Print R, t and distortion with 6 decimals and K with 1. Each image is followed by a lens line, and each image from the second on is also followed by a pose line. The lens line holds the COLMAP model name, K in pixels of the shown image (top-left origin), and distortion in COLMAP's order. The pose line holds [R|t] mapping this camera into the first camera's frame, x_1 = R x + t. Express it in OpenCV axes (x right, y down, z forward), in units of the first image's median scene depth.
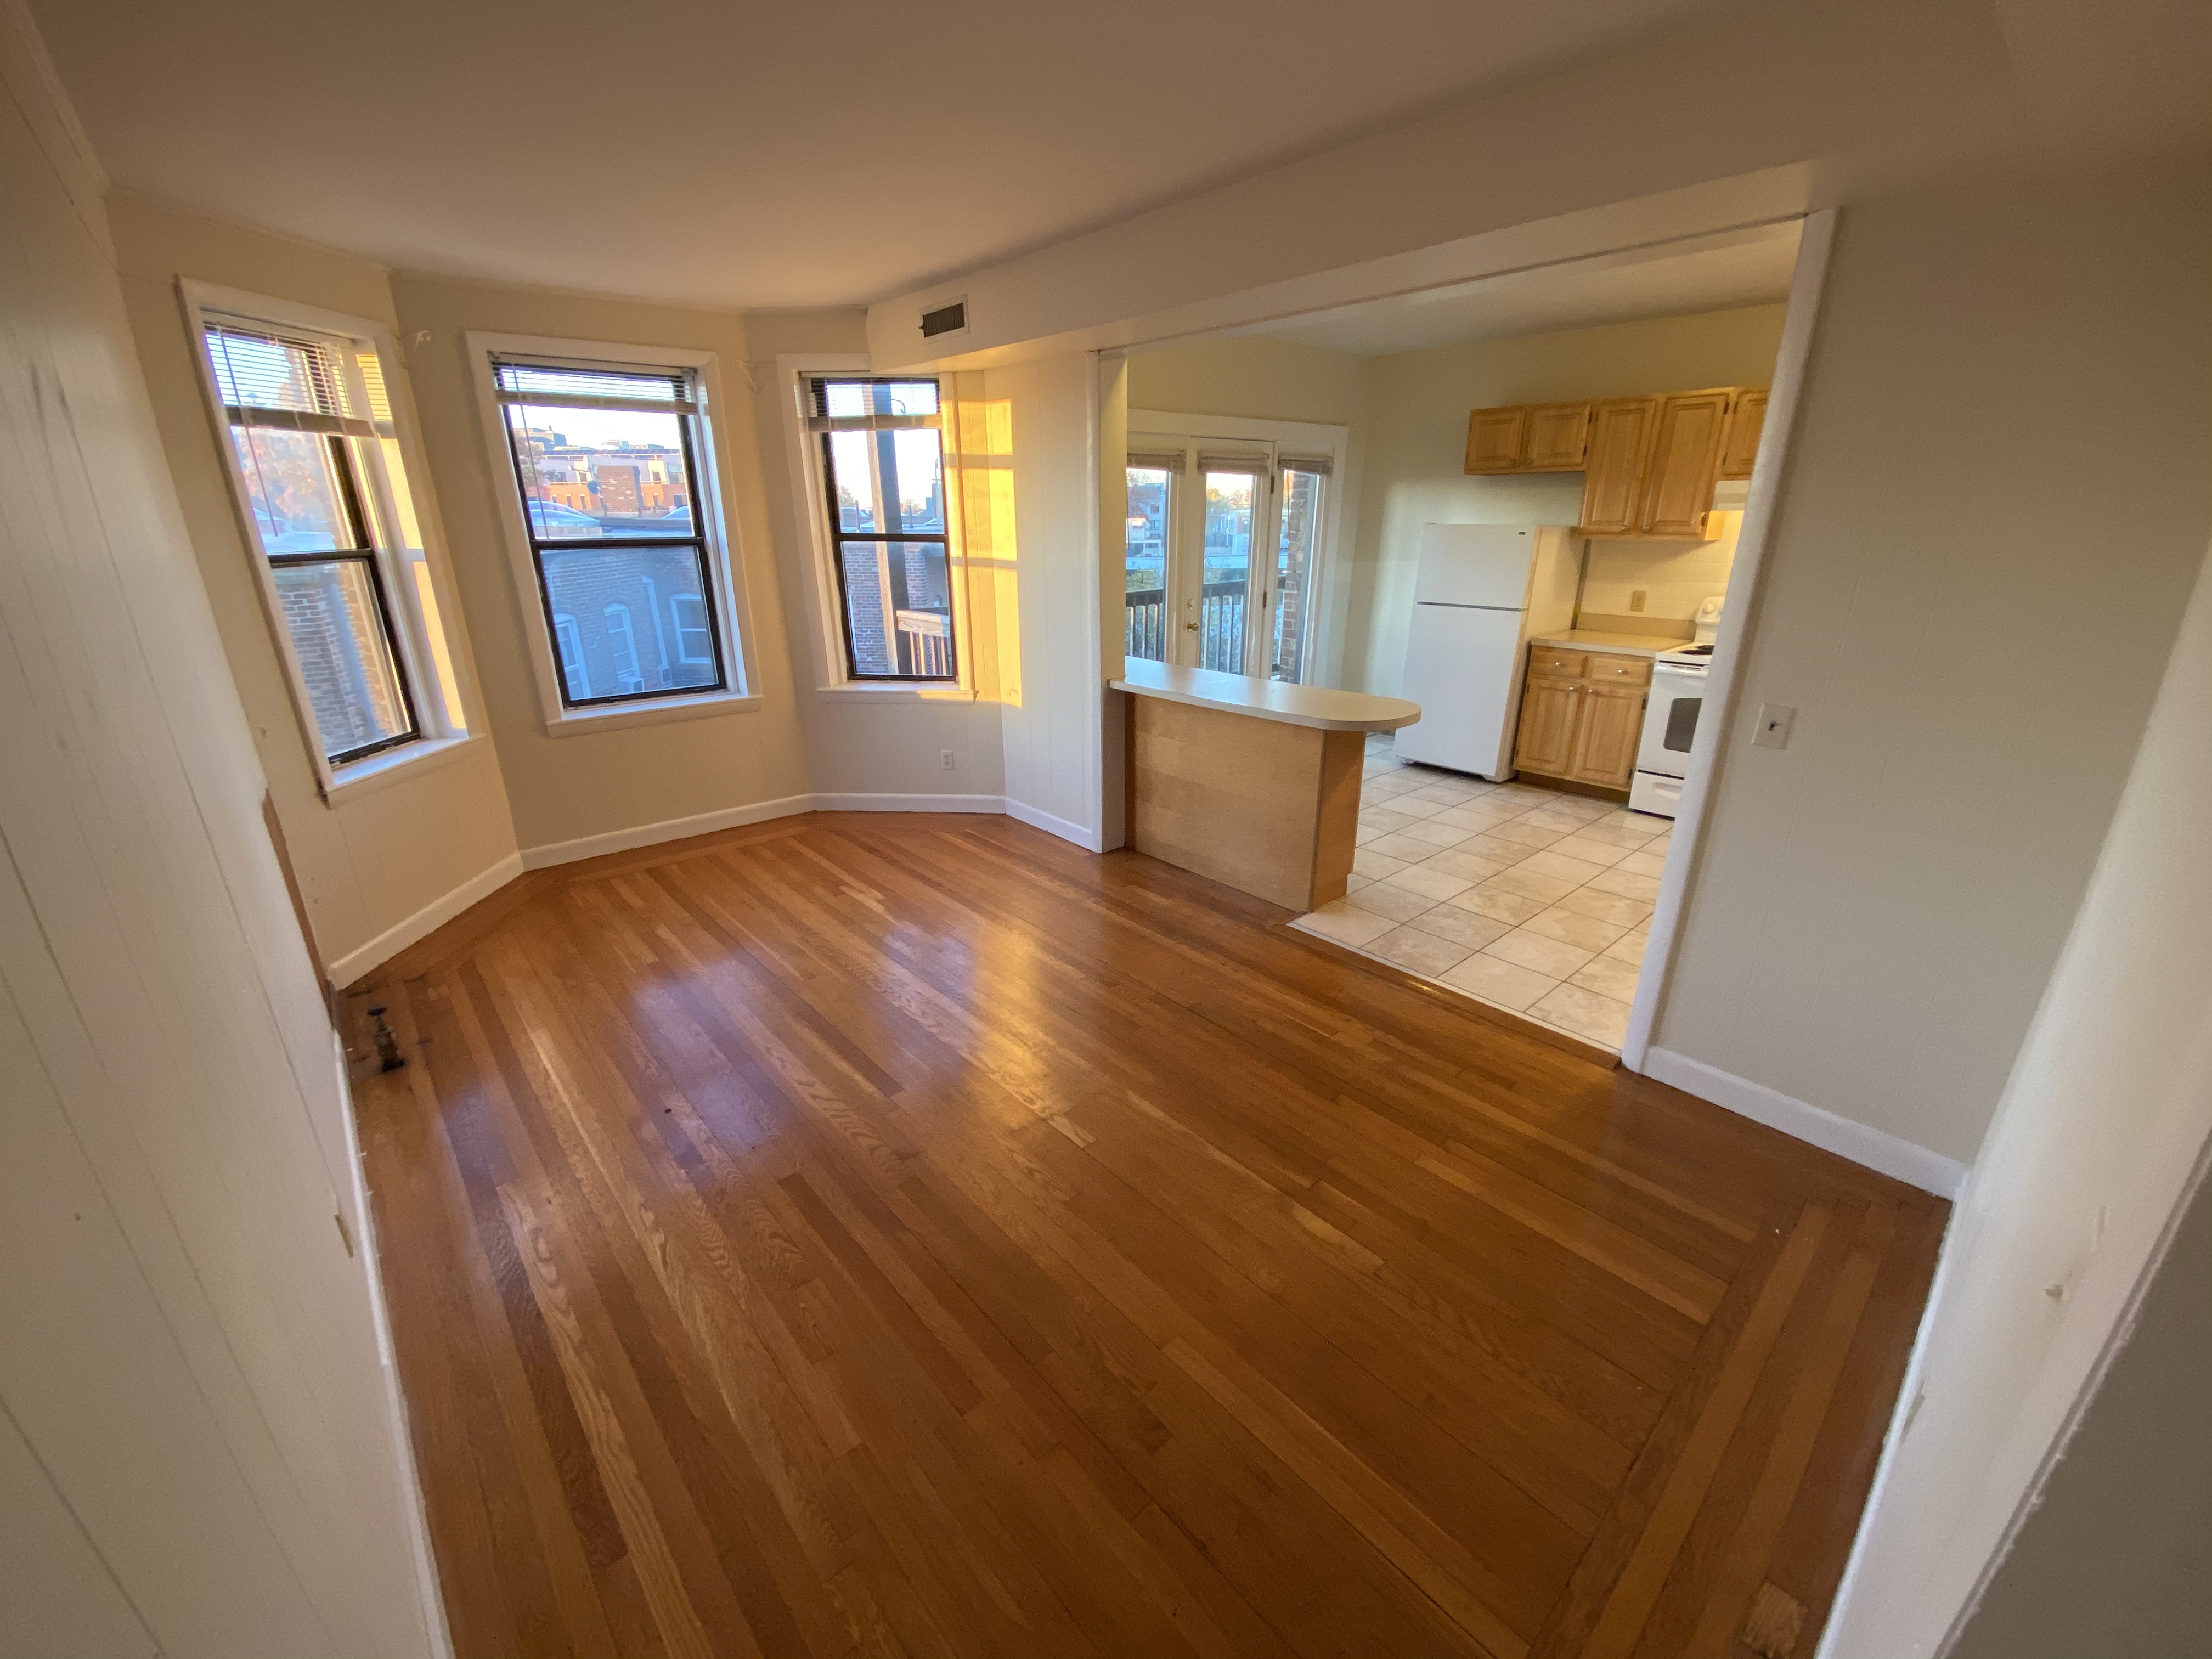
lens RADIAL K [[895.0, 0, 1098.3], [0, 895.0, 838.0], [0, 0, 1]] dist [0.033155, -0.028340]
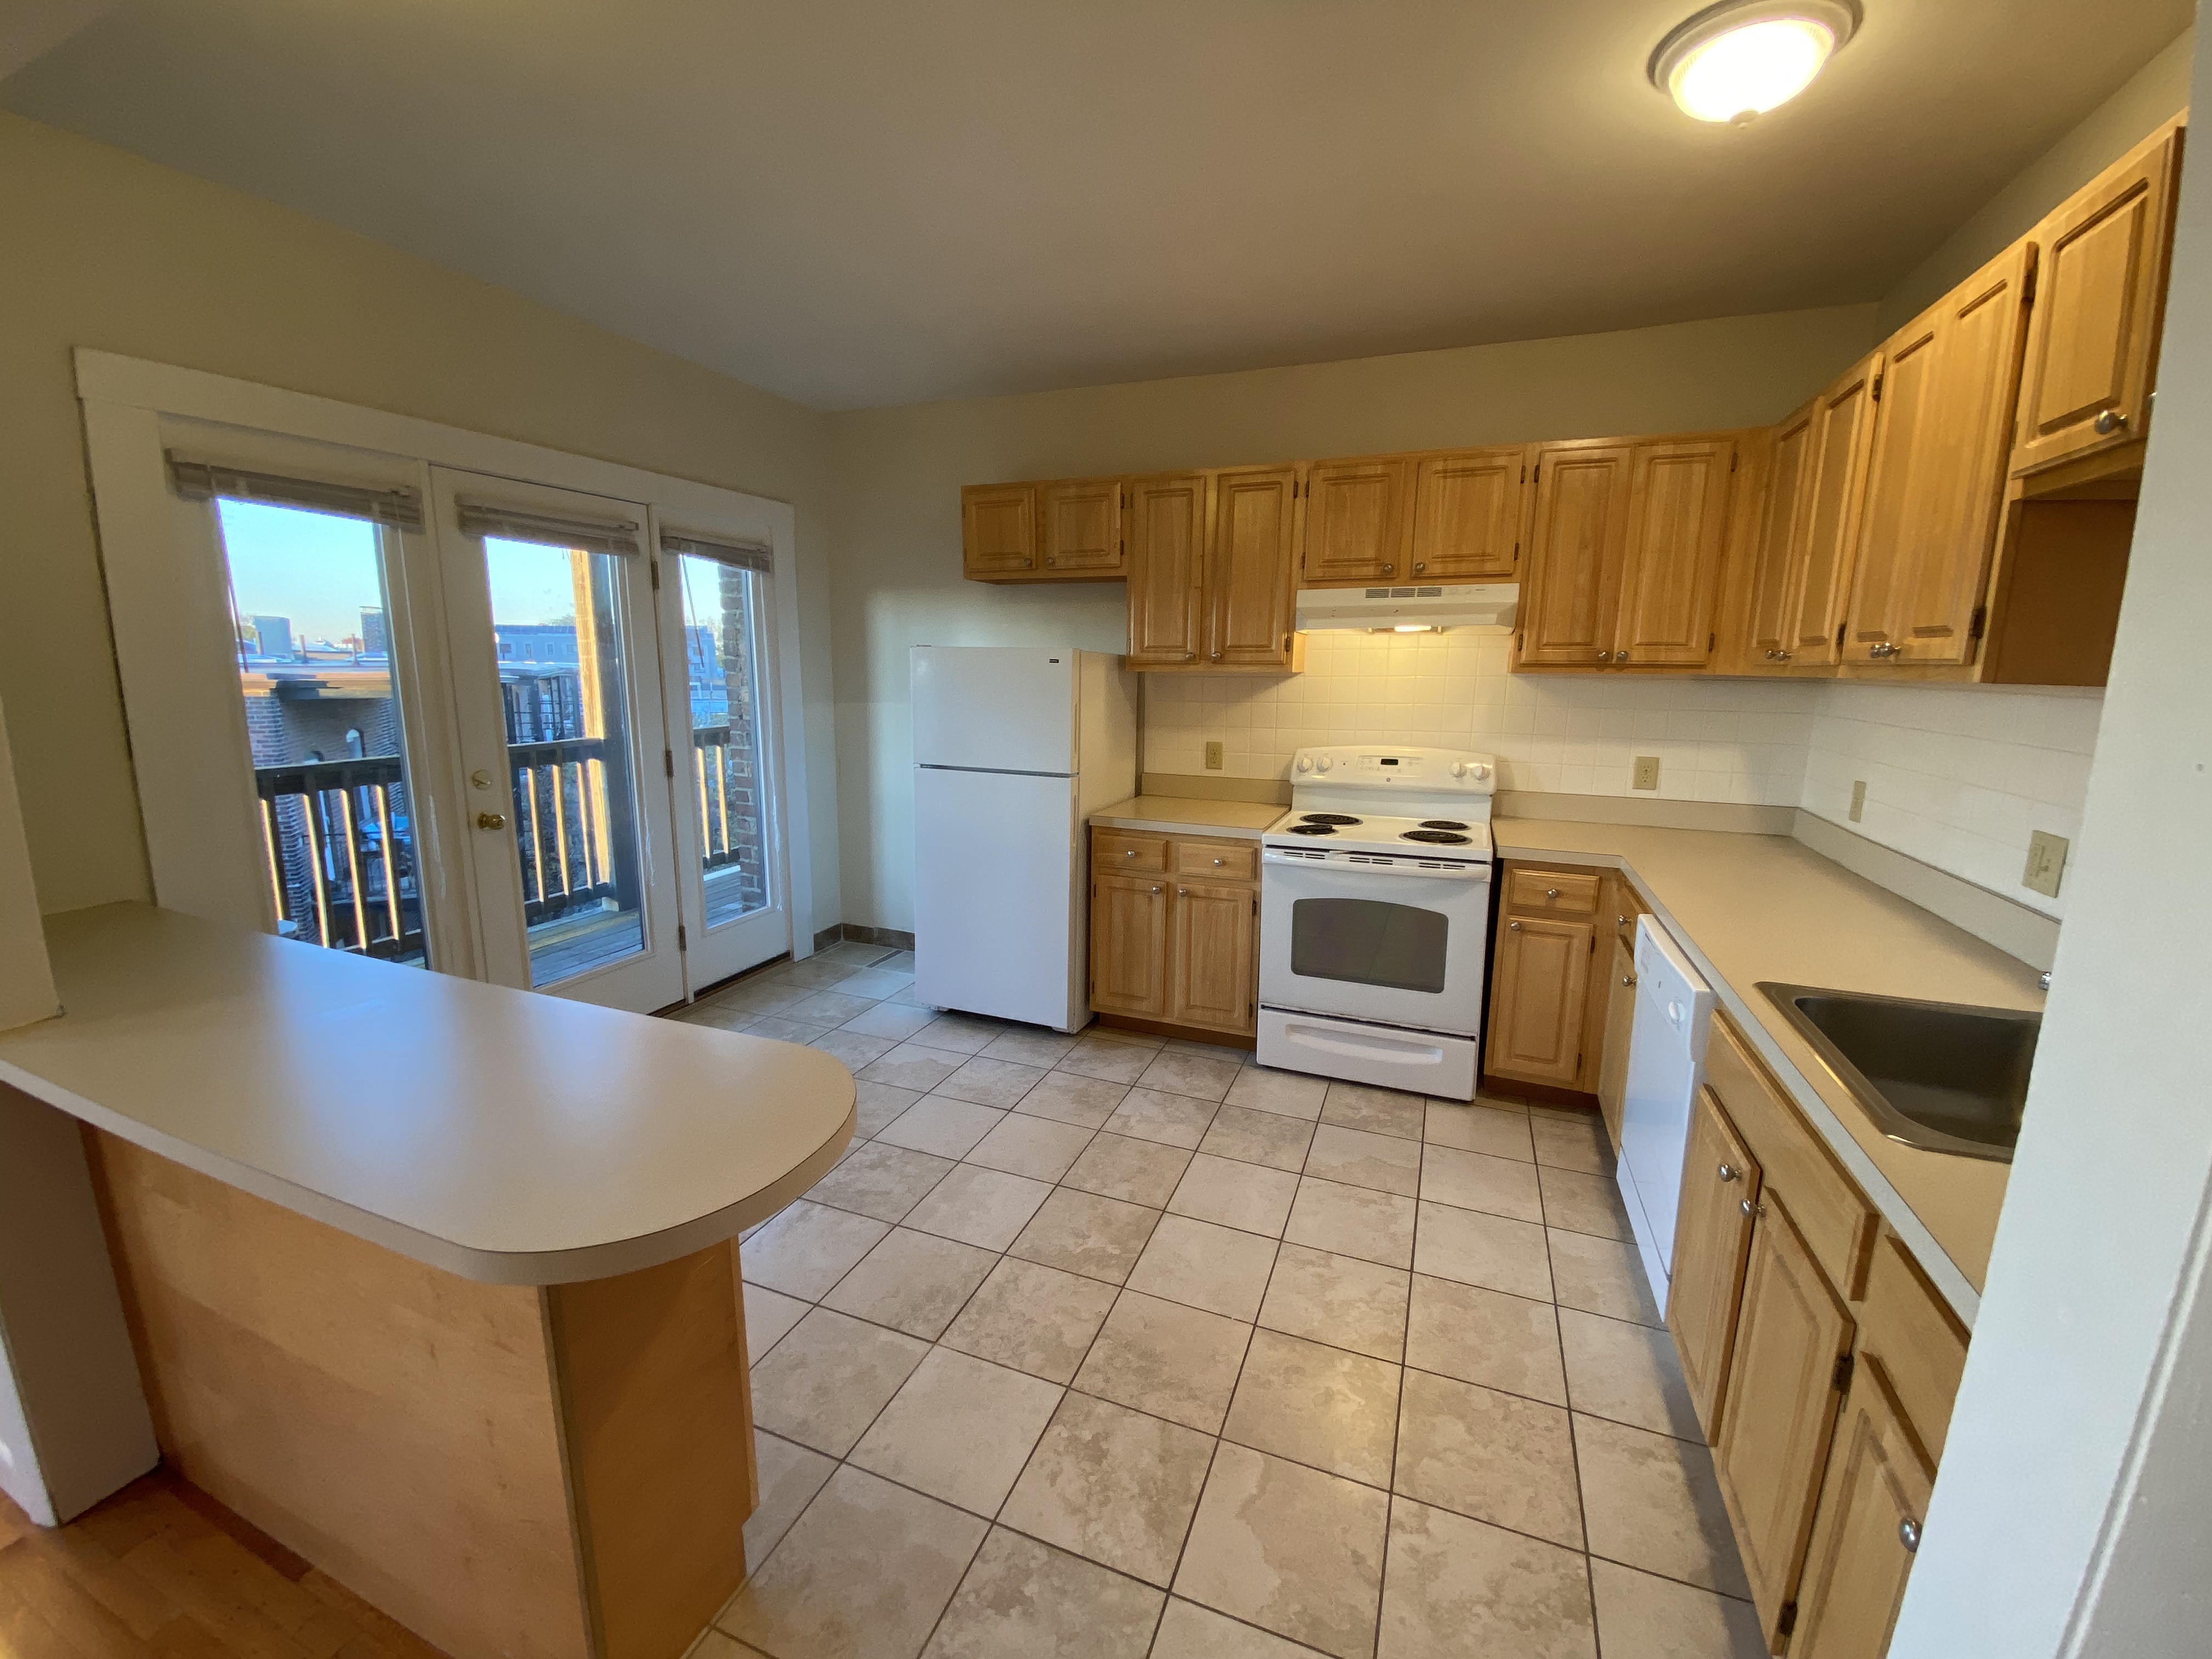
lens RADIAL K [[895.0, 0, 1098.3], [0, 895.0, 838.0], [0, 0, 1]] dist [0.033155, -0.028340]
pose [[0.894409, -0.070779, 0.441614, 0.201827], [0.136126, 0.983633, -0.118048, -0.130026], [-0.426031, 0.165699, 0.889405, 0.429195]]
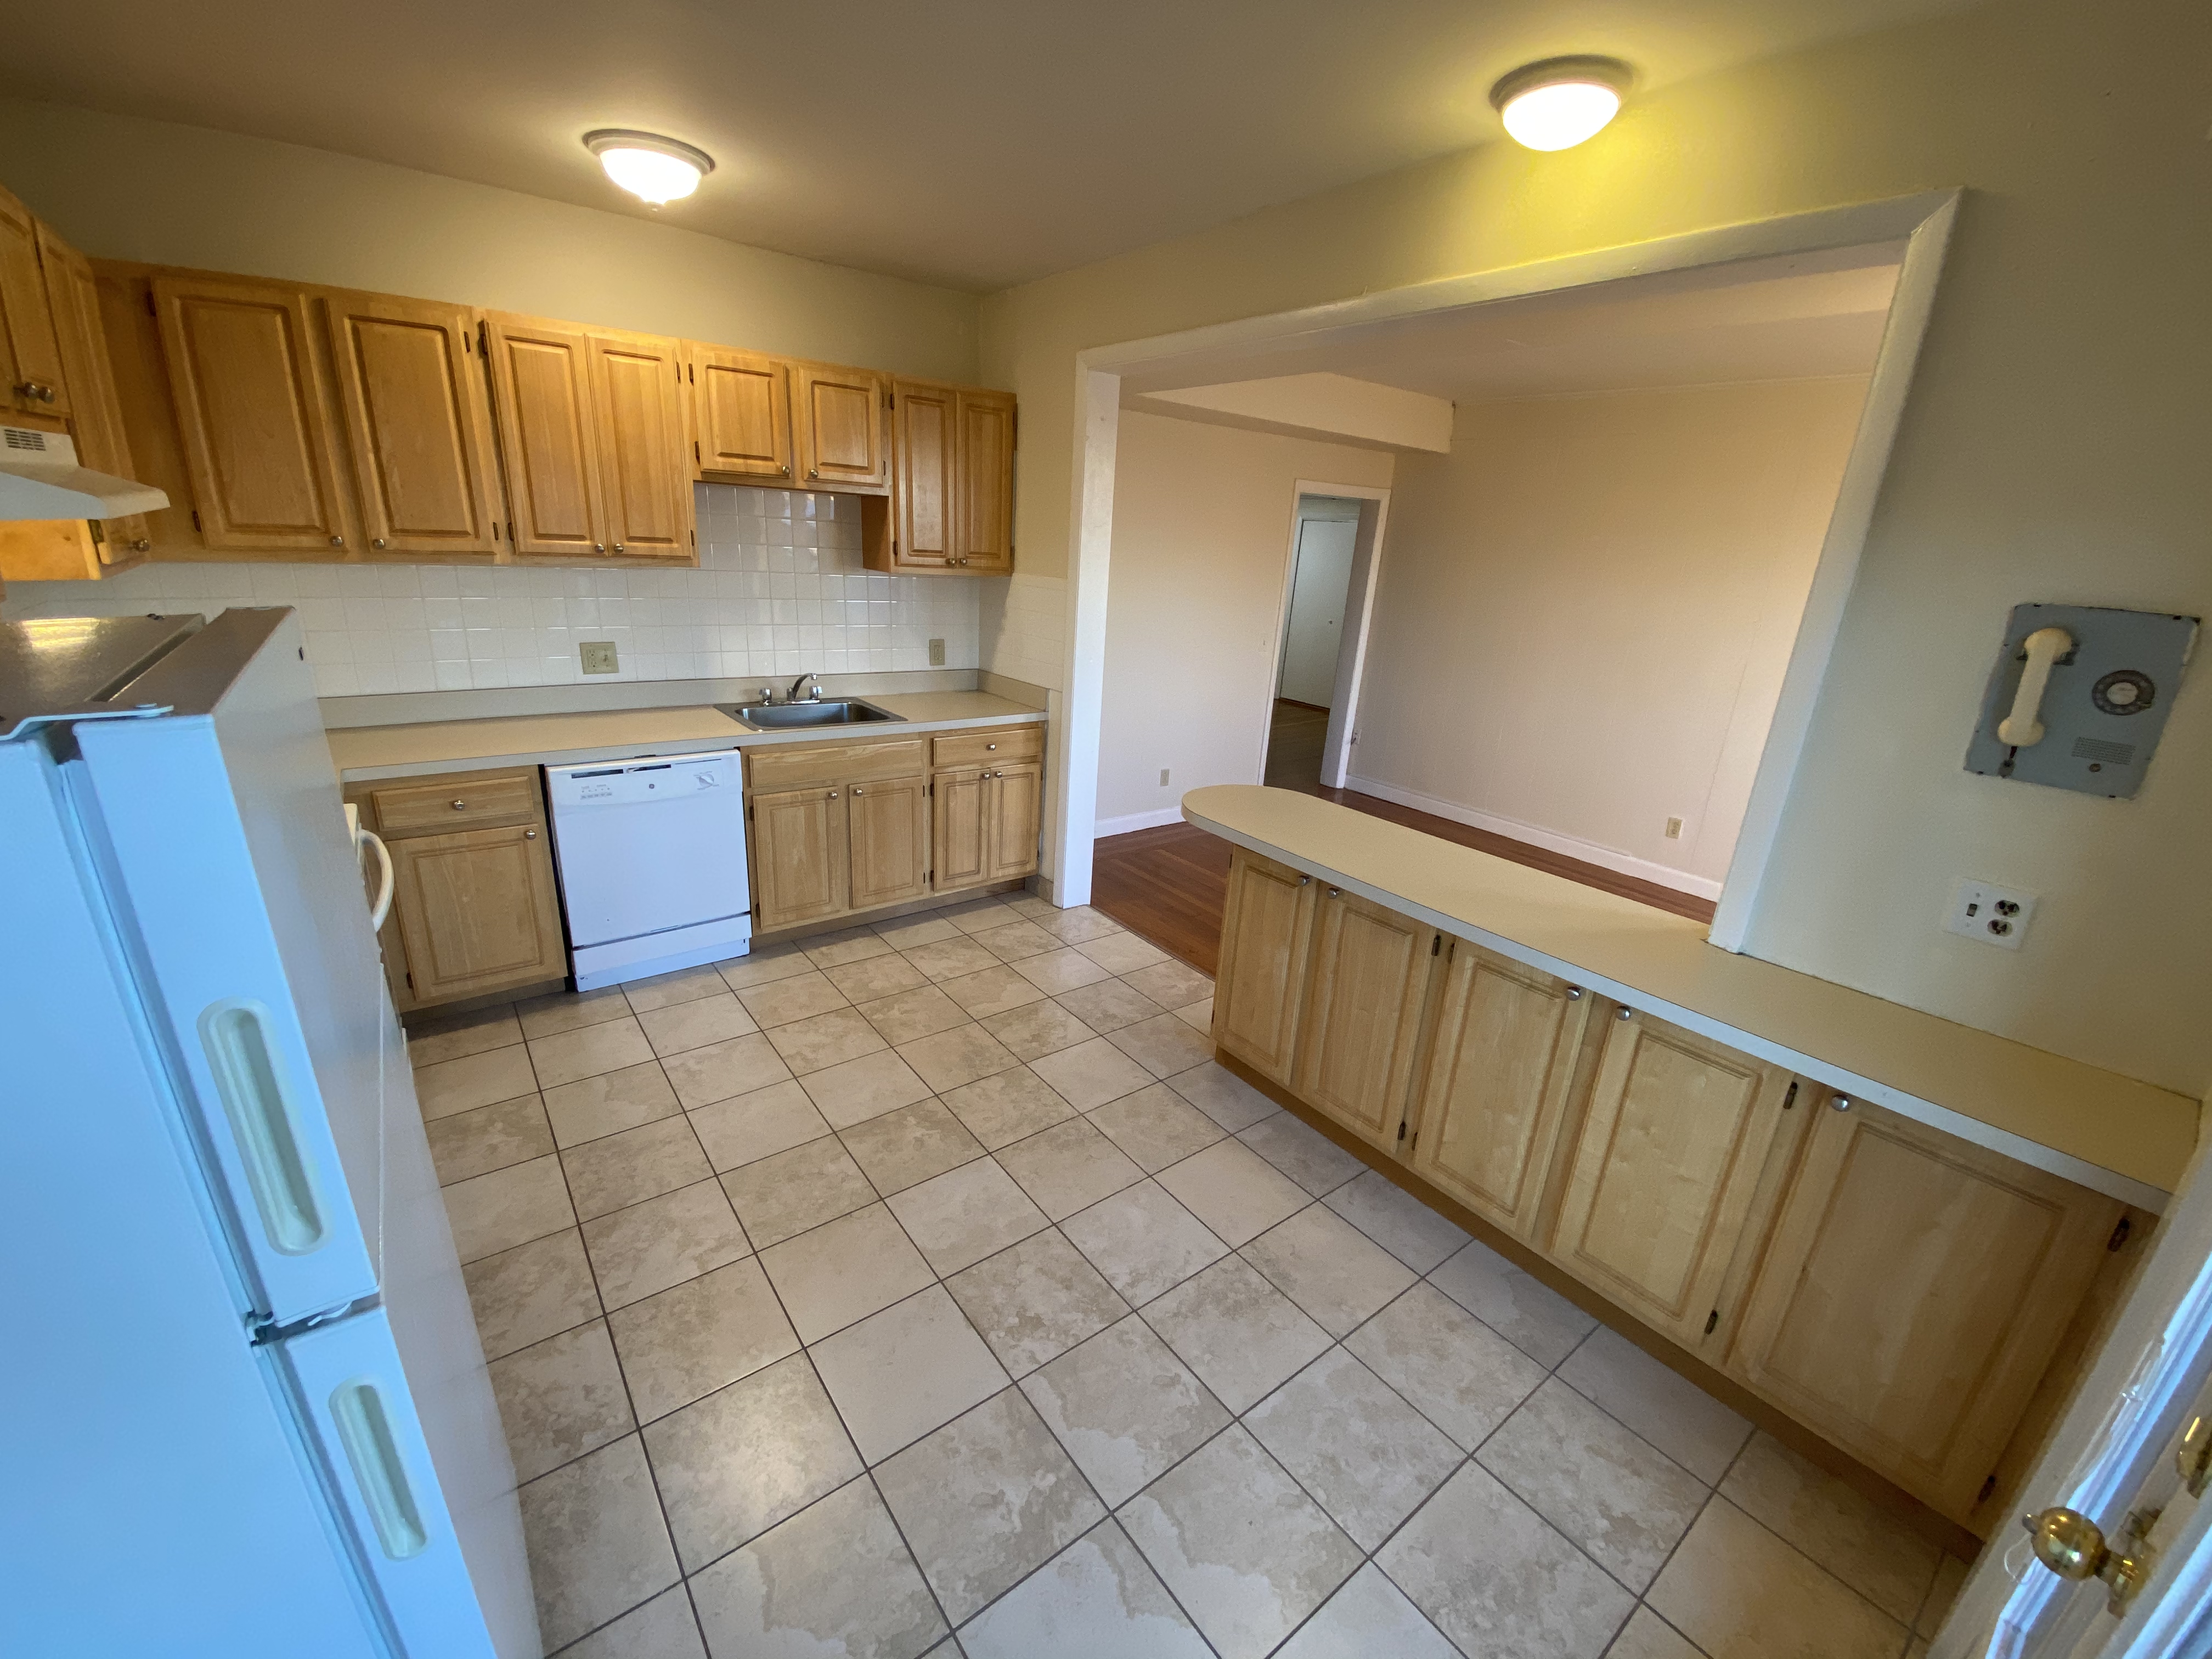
lens RADIAL K [[895.0, 0, 1098.3], [0, 895.0, 838.0], [0, 0, 1]] dist [0.033155, -0.028340]
pose [[-0.996793, -0.061452, 0.051259, 0.266422], [-0.016236, 0.782525, 0.622408, -0.427211], [-0.078360, 0.619579, -0.781013, 1.141260]]
